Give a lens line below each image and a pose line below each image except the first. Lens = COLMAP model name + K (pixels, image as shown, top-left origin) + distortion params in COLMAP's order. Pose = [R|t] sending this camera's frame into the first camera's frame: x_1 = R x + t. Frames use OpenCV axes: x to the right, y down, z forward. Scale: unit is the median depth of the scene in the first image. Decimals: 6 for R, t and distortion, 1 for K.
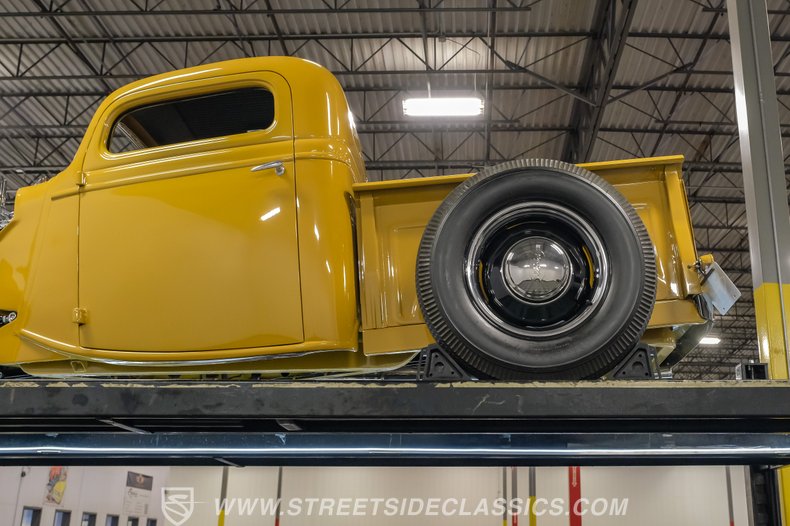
lens RADIAL K [[963.4, 0, 471.7], [0, 963.4, 206.8], [0, 0, 1]] dist [-0.022316, 0.055384]
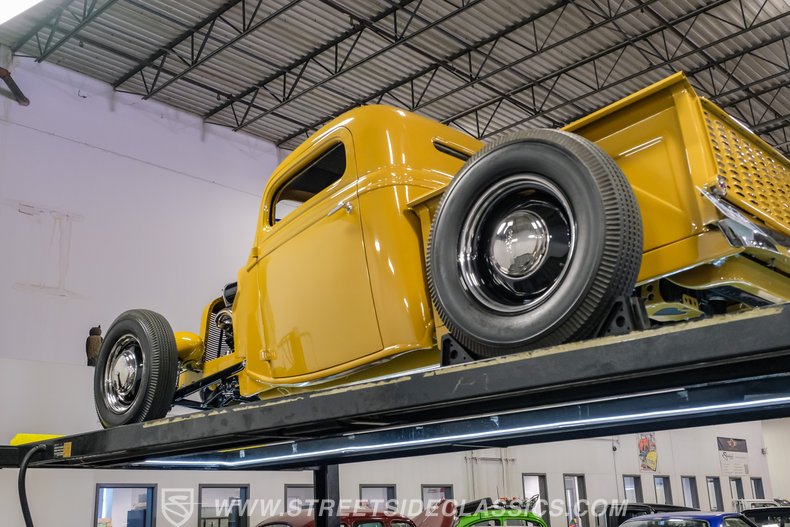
lens RADIAL K [[875.6, 0, 395.2], [0, 875.6, 233.3], [0, 0, 1]] dist [-0.005208, 0.010108]
pose [[0.734589, -0.240127, -0.634601, 0.131053], [0.266073, 0.962317, -0.056135, 0.016872], [0.624167, -0.127614, 0.770799, 0.051230]]
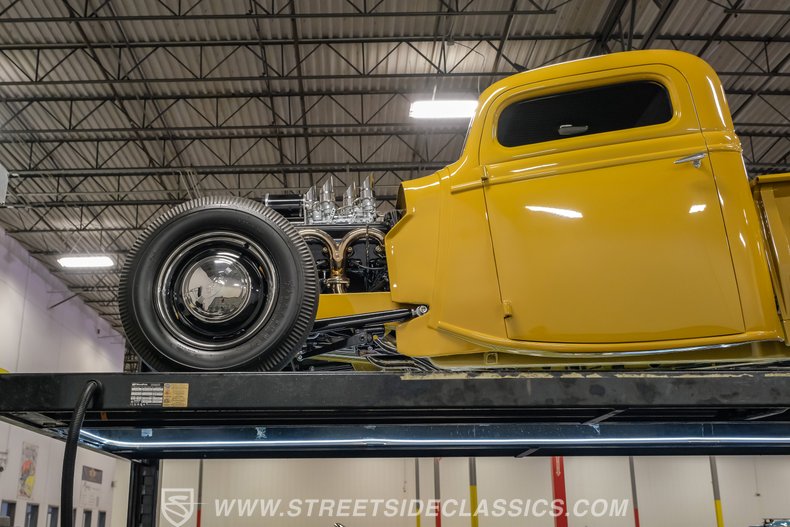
lens RADIAL K [[929.0, 0, 354.4], [0, 929.0, 234.0], [0, 0, 1]] dist [0.002694, 0.031246]
pose [[0.999948, -0.007291, 0.007135, -0.143013], [0.007097, 0.999614, 0.026869, 0.002109], [-0.007328, -0.026817, 0.999614, 0.007786]]
